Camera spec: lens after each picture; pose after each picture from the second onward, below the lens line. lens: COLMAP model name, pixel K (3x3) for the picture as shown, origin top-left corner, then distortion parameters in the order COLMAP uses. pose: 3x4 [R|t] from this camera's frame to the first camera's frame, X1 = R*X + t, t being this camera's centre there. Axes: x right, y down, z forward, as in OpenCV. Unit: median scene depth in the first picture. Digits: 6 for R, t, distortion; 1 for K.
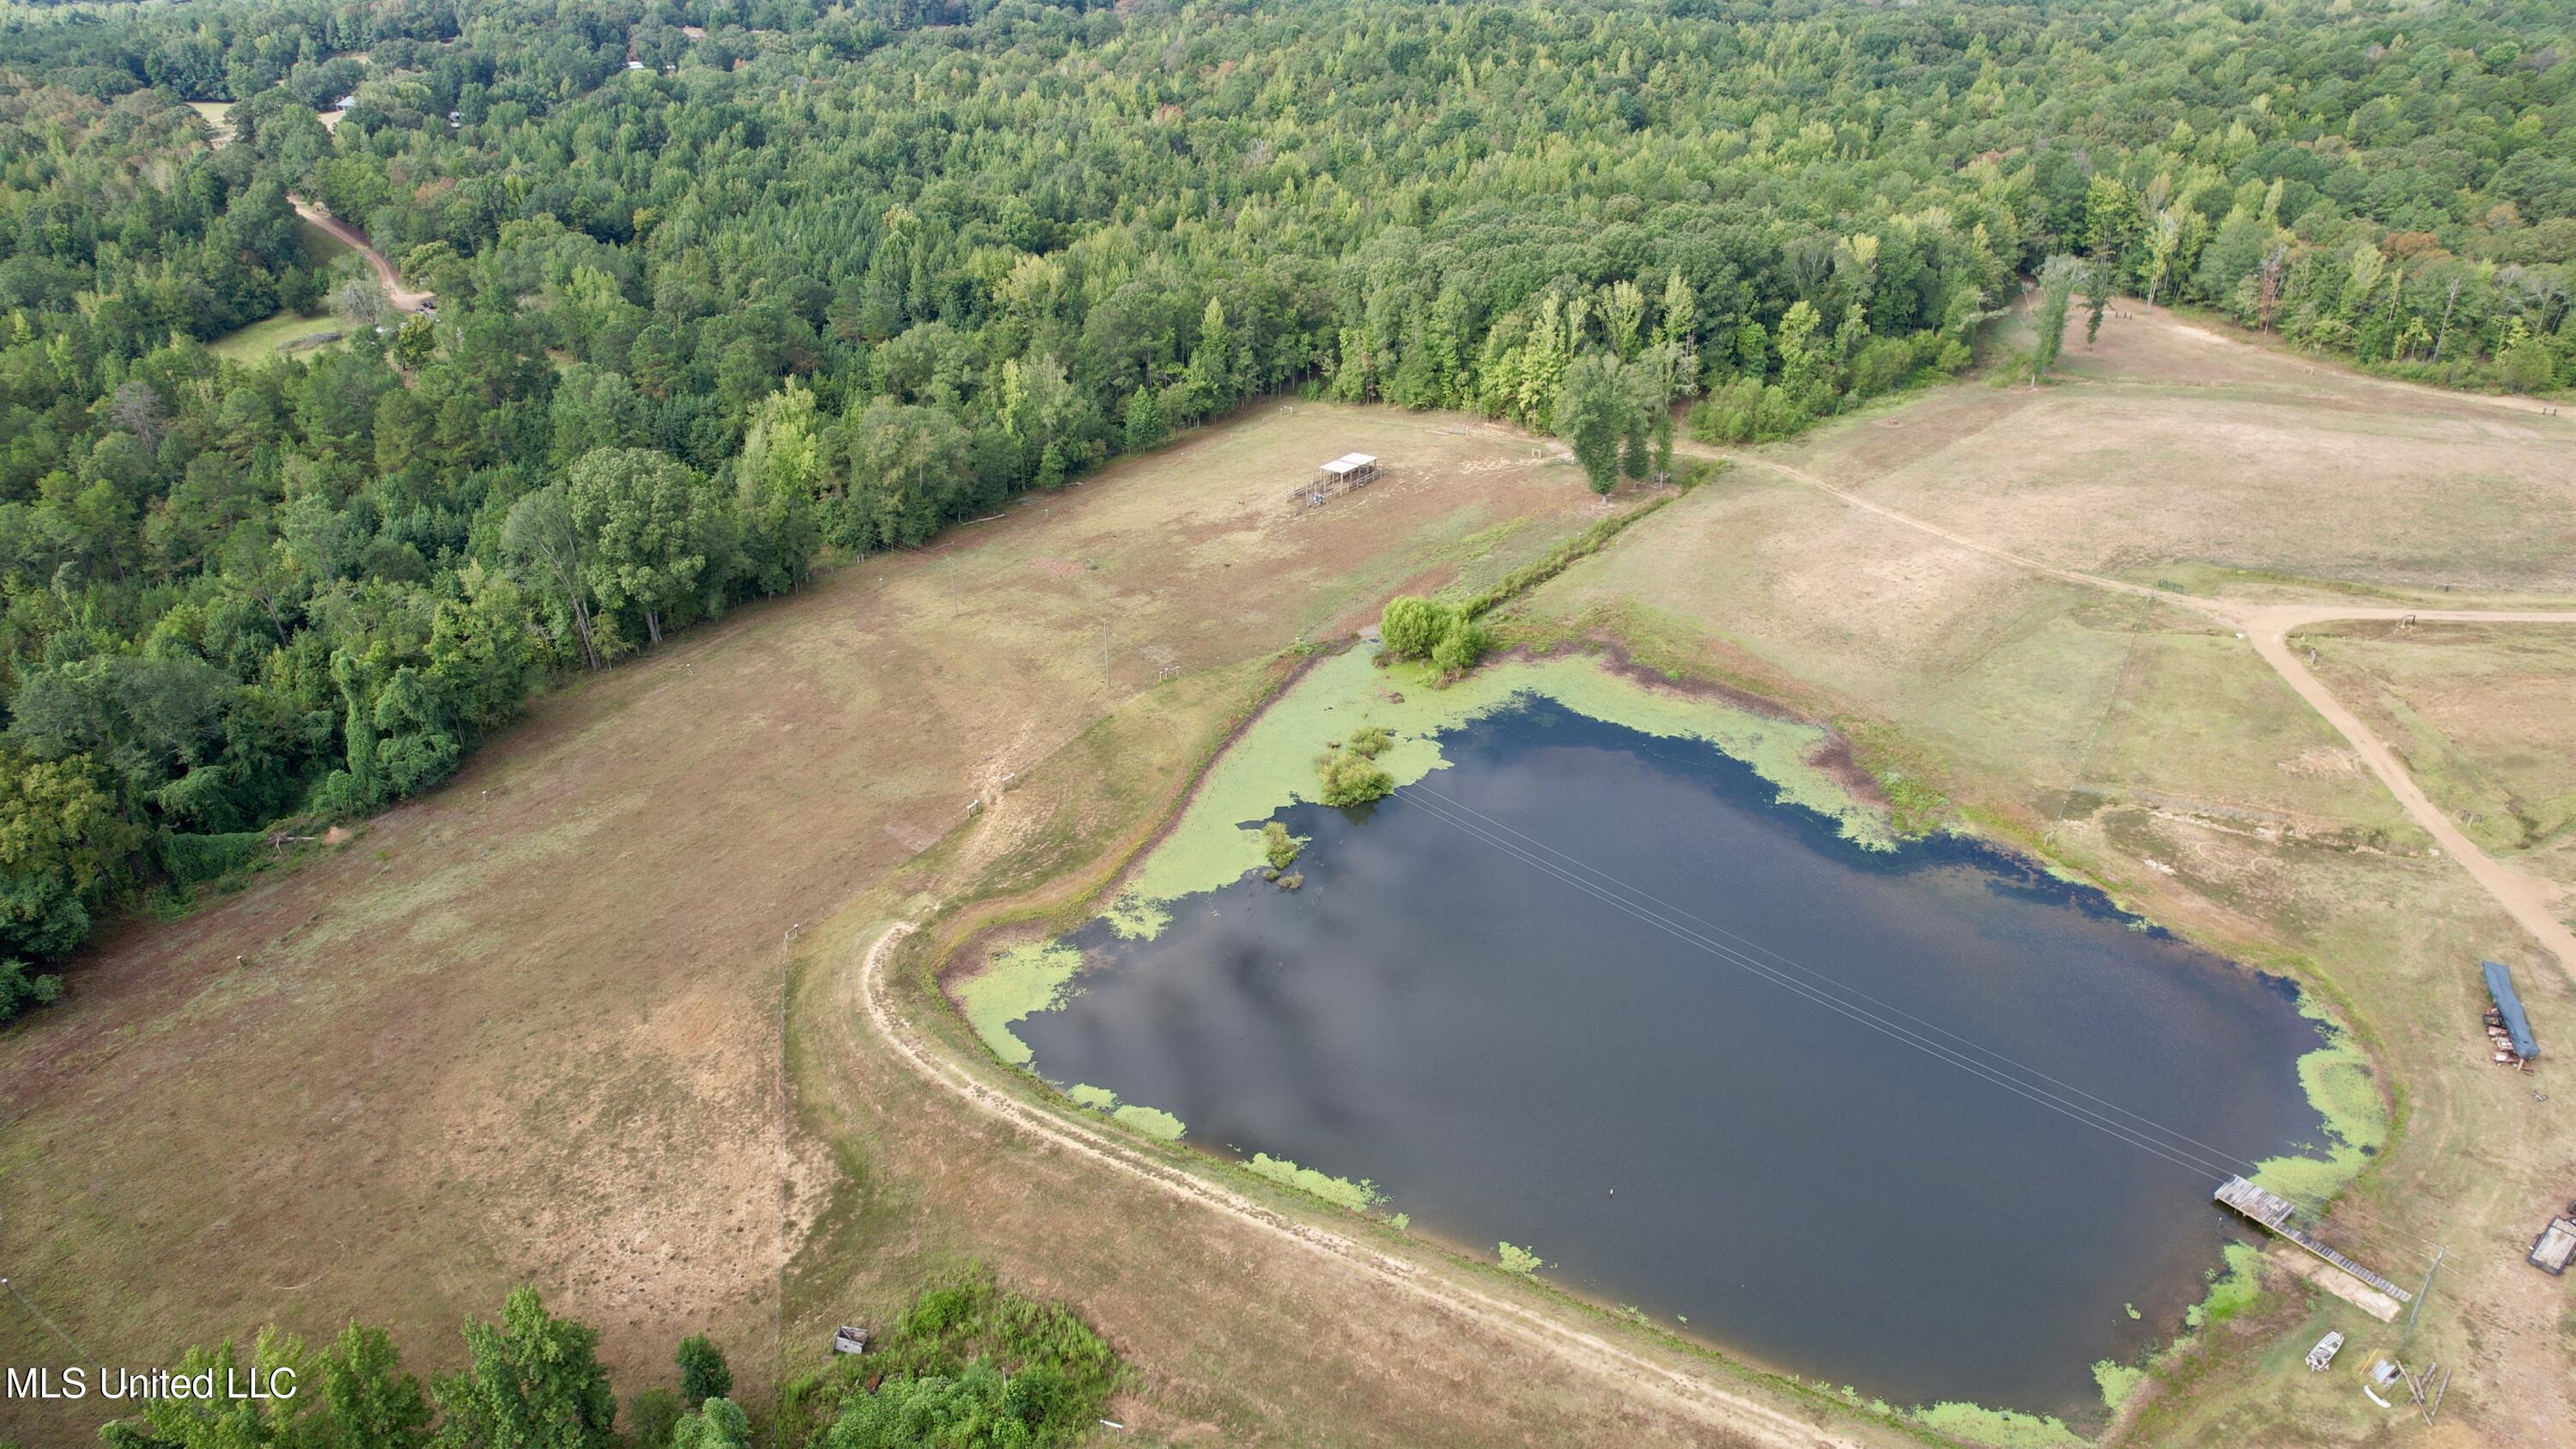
lens RADIAL K [[1642.0, 0, 1287.6], [0, 1642.0, 718.5], [0, 0, 1]] dist [-0.071585, 0.060262]
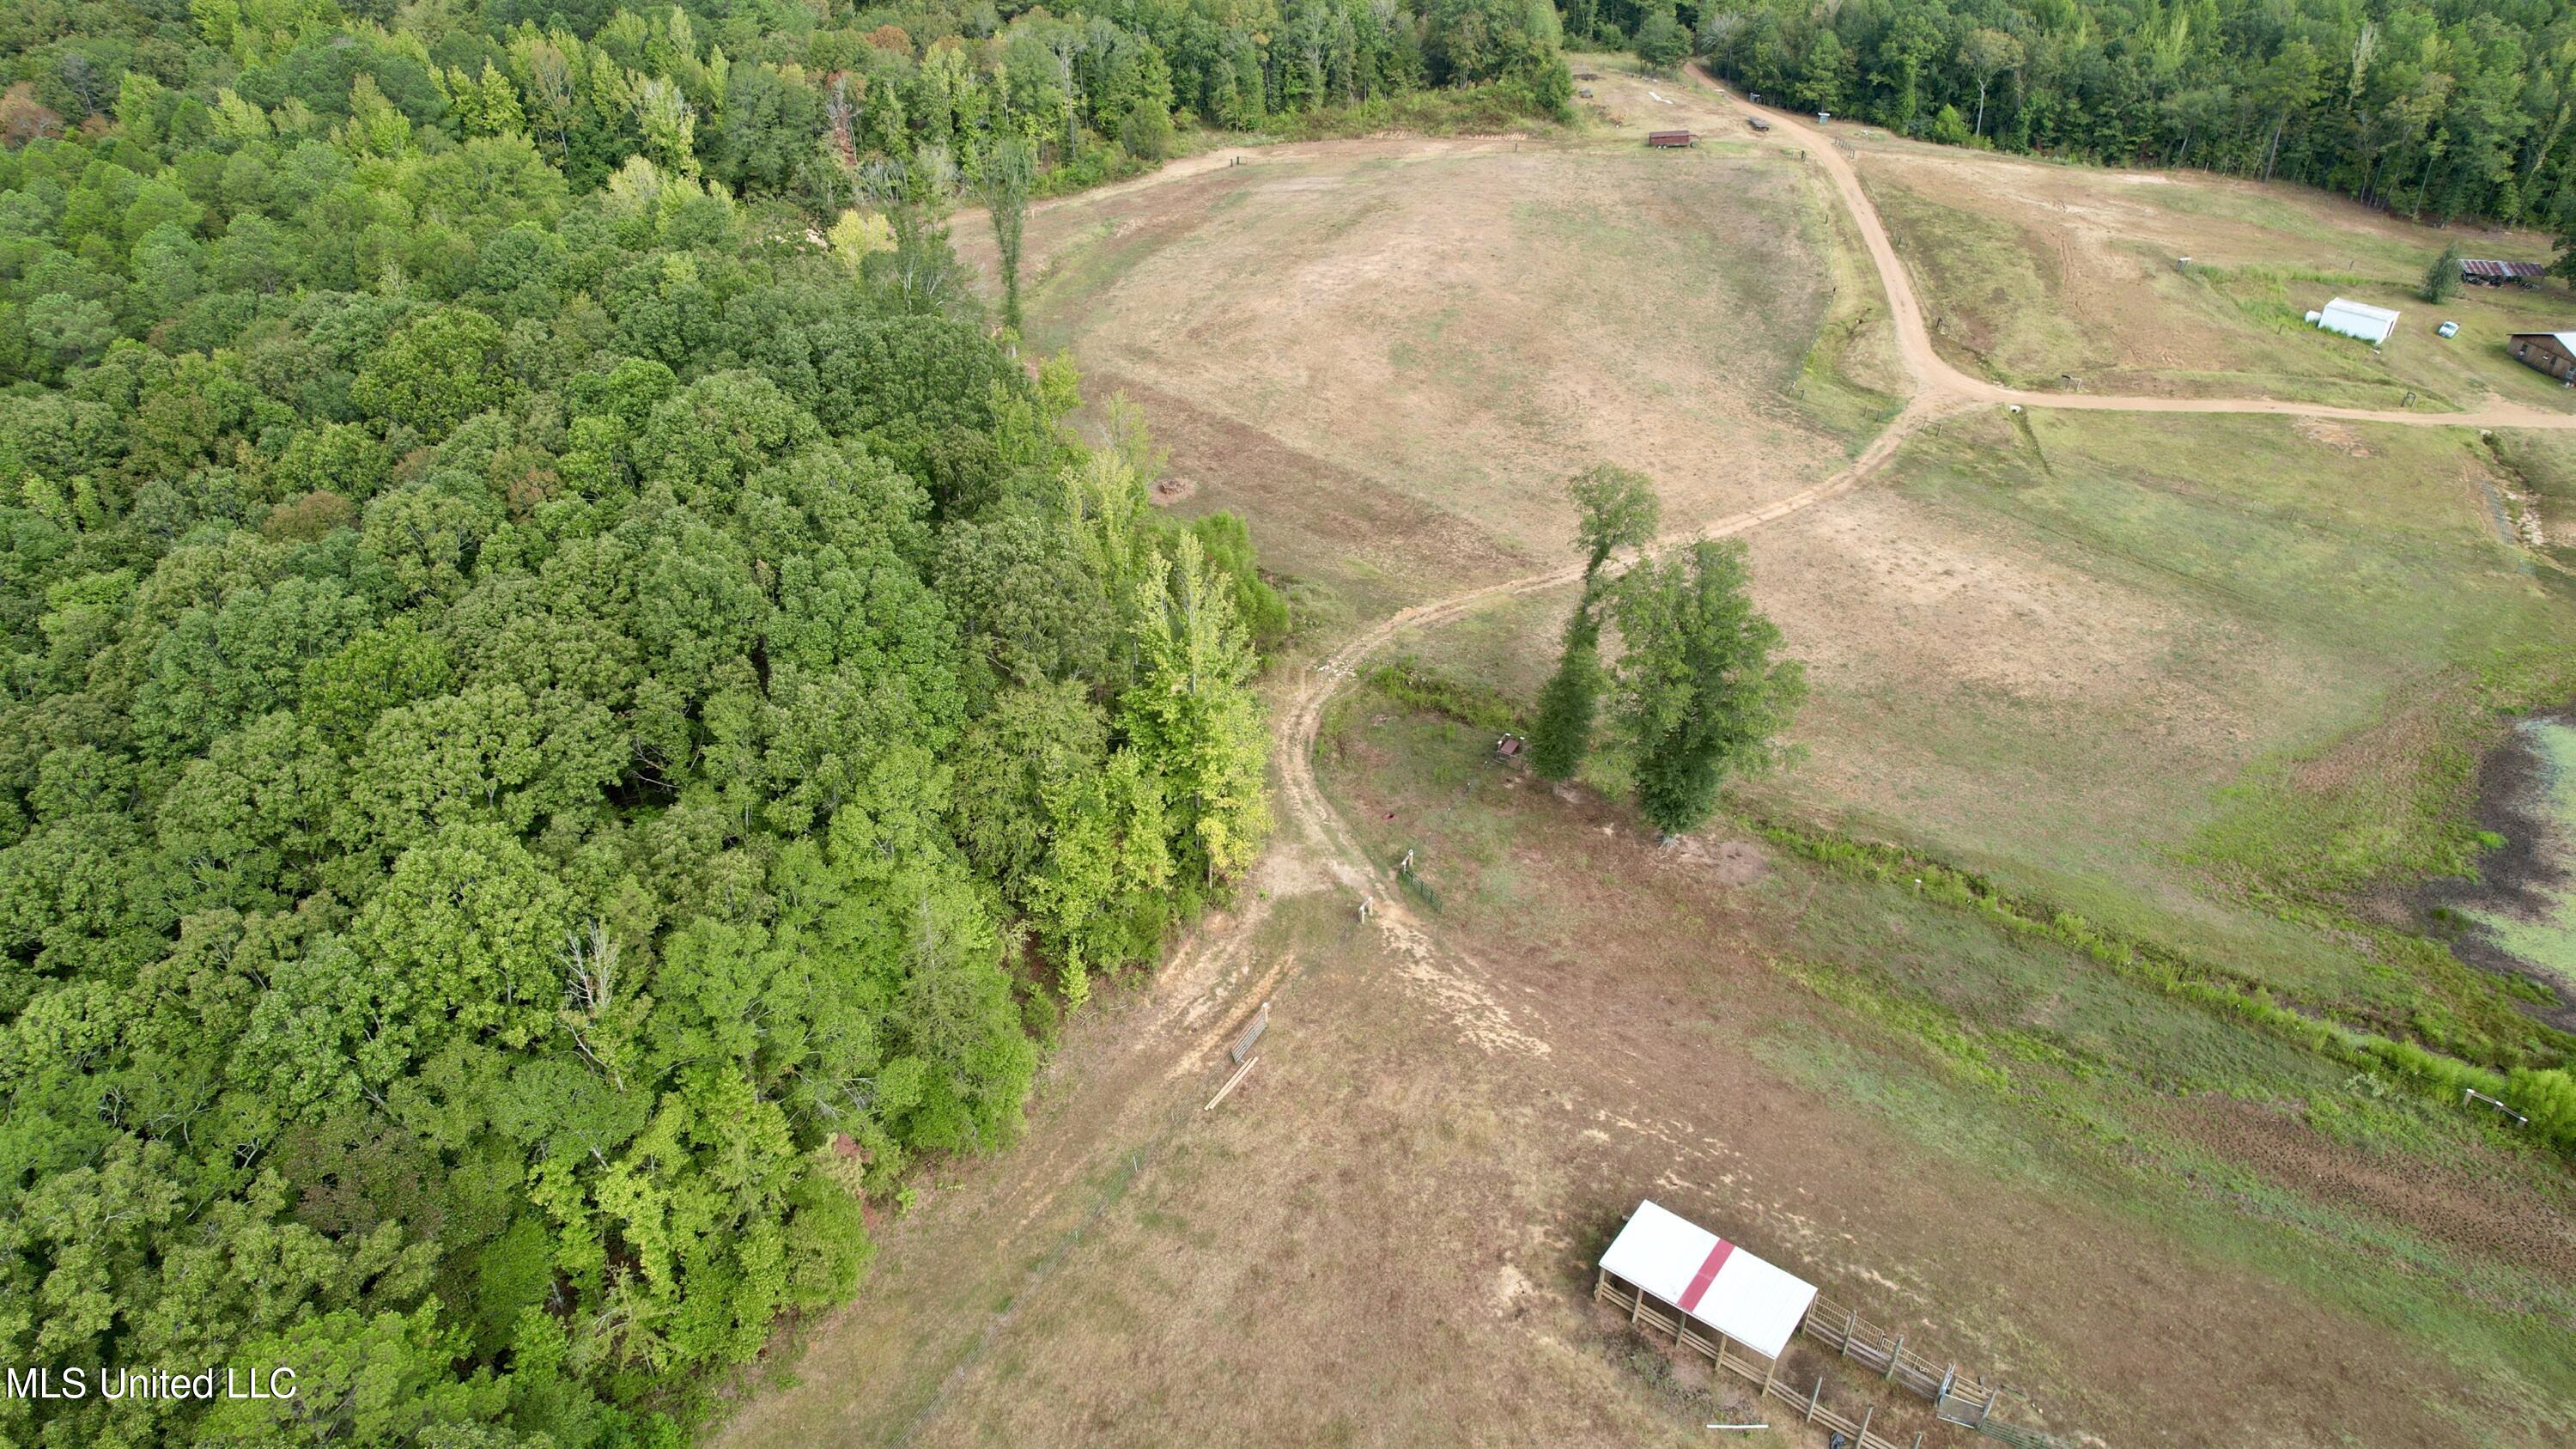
lens RADIAL K [[1642.0, 0, 1287.6], [0, 1642.0, 718.5], [0, 0, 1]] dist [-0.071585, 0.060262]
pose [[-0.035649, -0.527622, 0.848731, -0.180878], [0.471528, 0.739914, 0.479781, -0.467475], [-0.881130, 0.417304, 0.222411, 1.099670]]
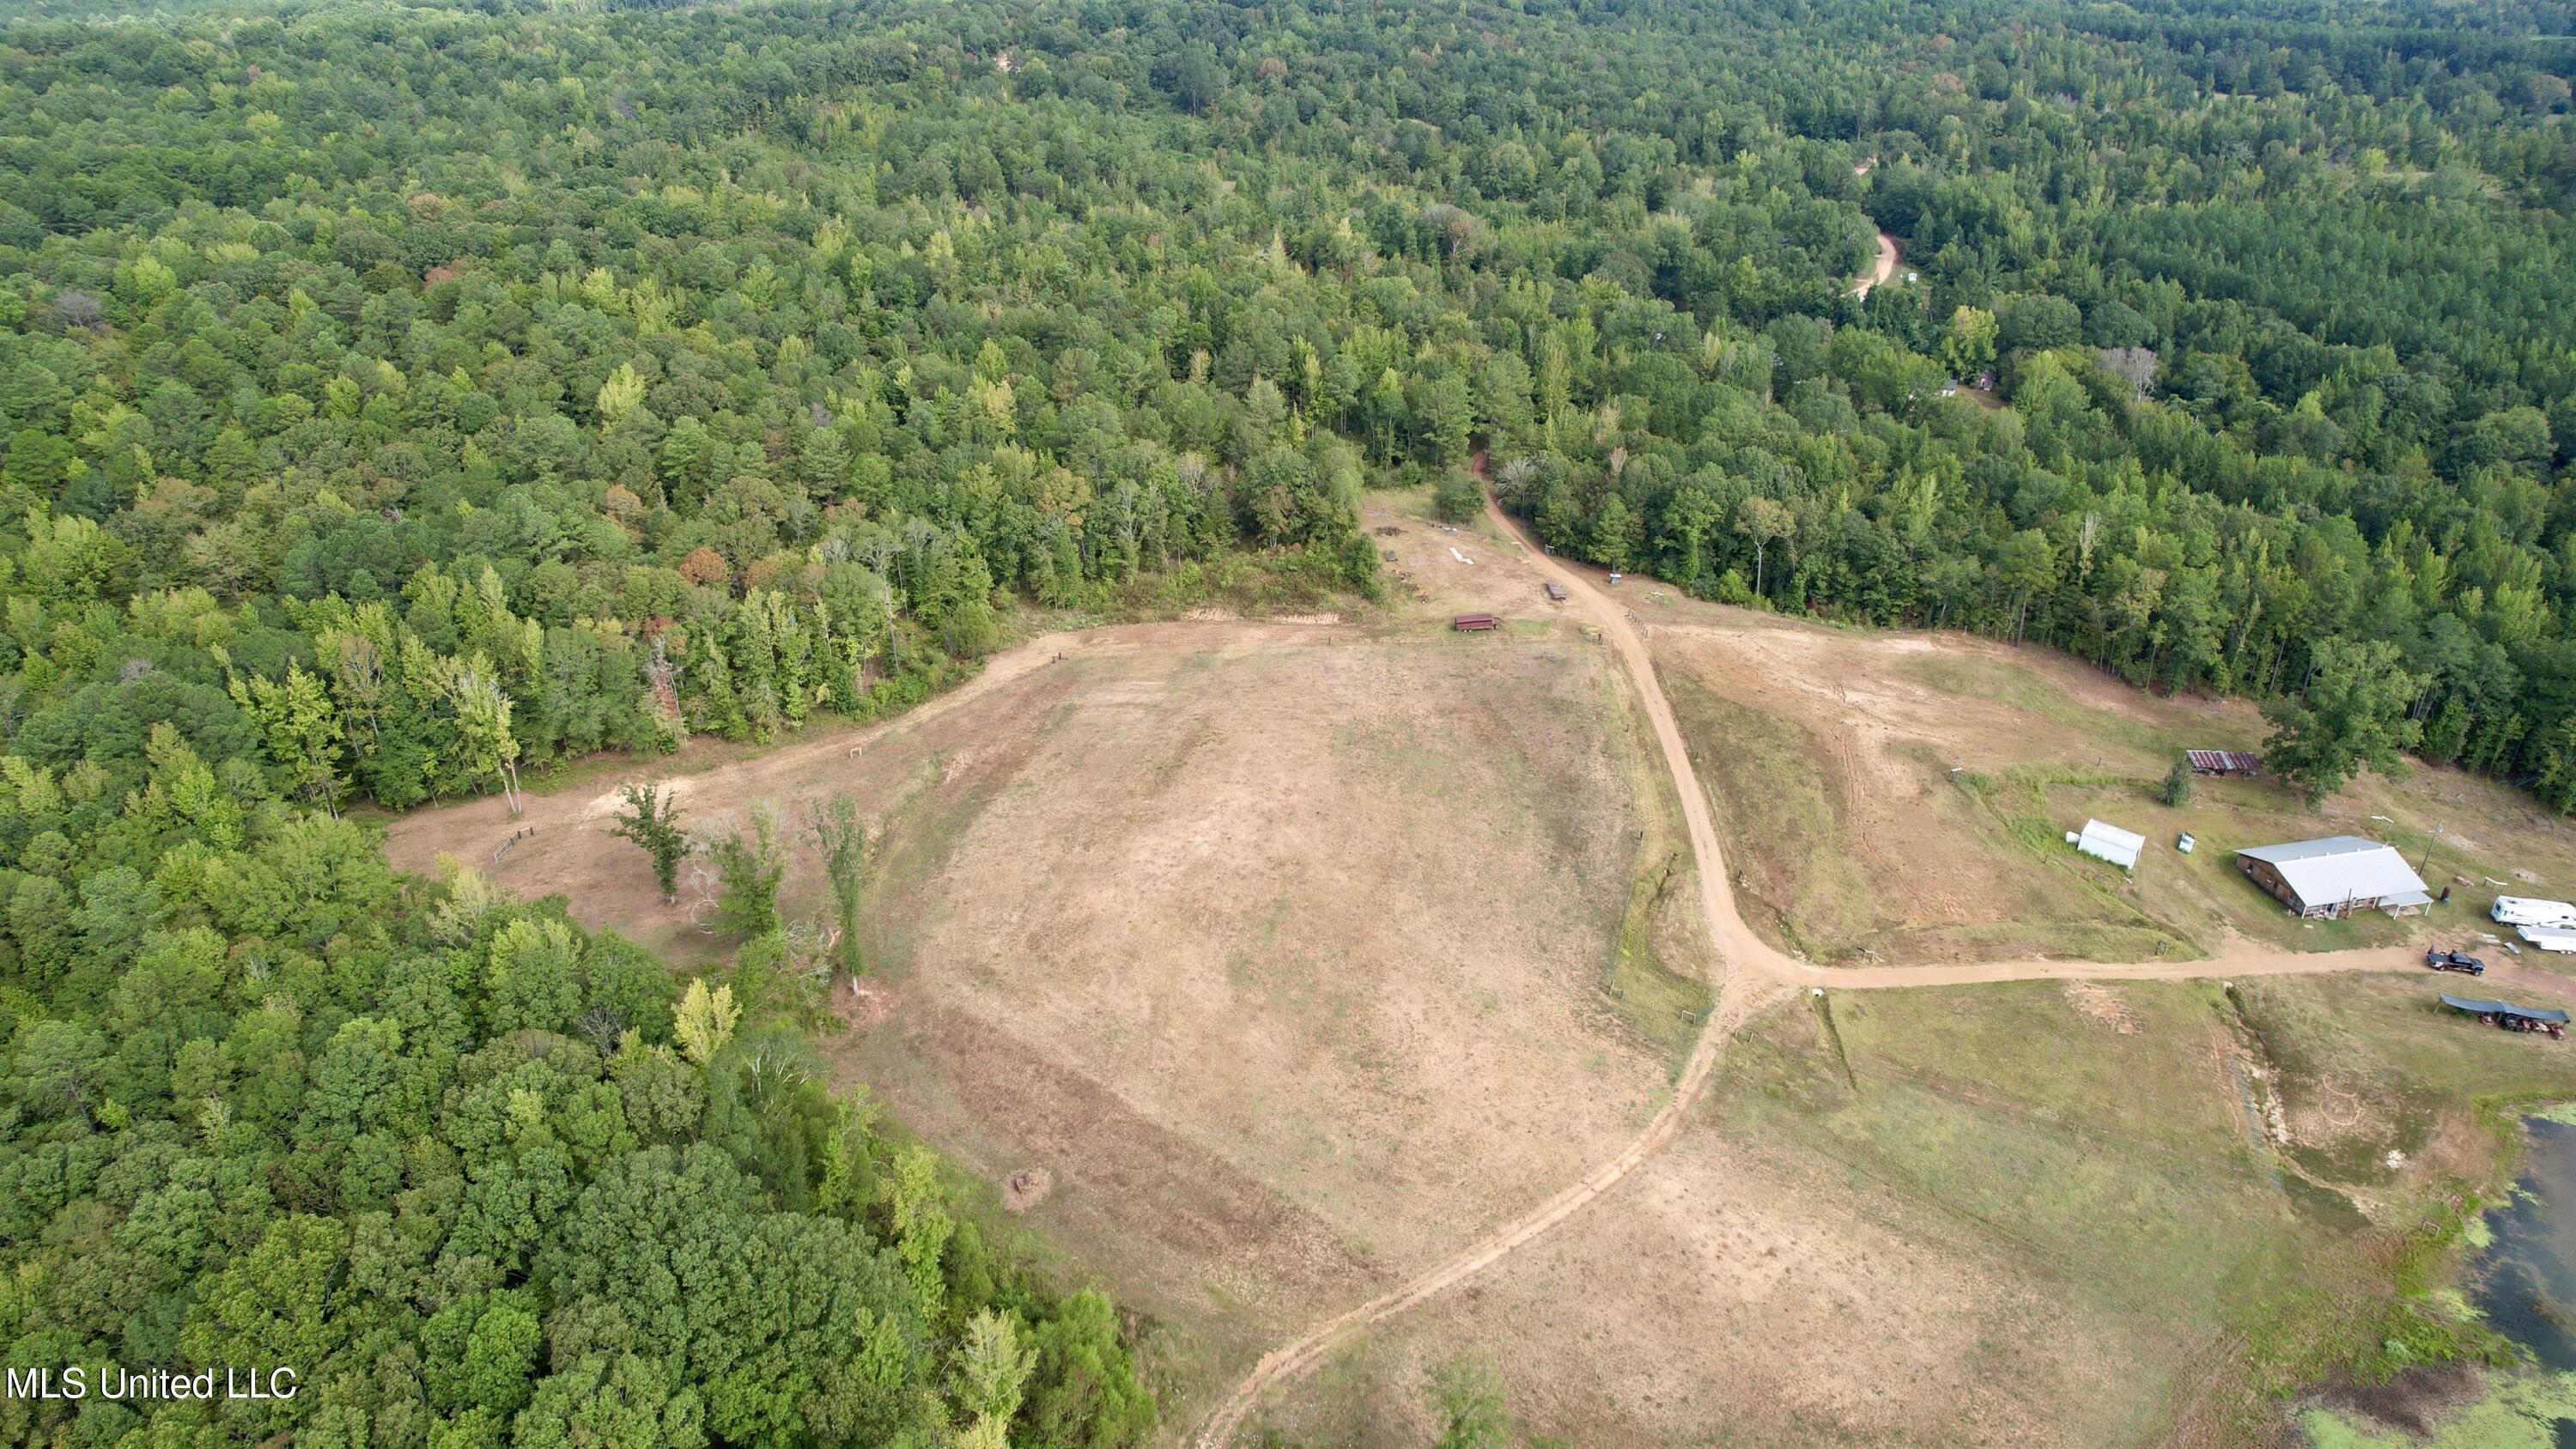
lens RADIAL K [[1642.0, 0, 1287.6], [0, 1642.0, 718.5], [0, 0, 1]] dist [-0.071585, 0.060262]
pose [[-0.156873, -0.452790, 0.877709, -0.081660], [0.466090, 0.749577, 0.469994, -0.659837], [-0.870719, 0.482820, 0.093452, 0.995034]]
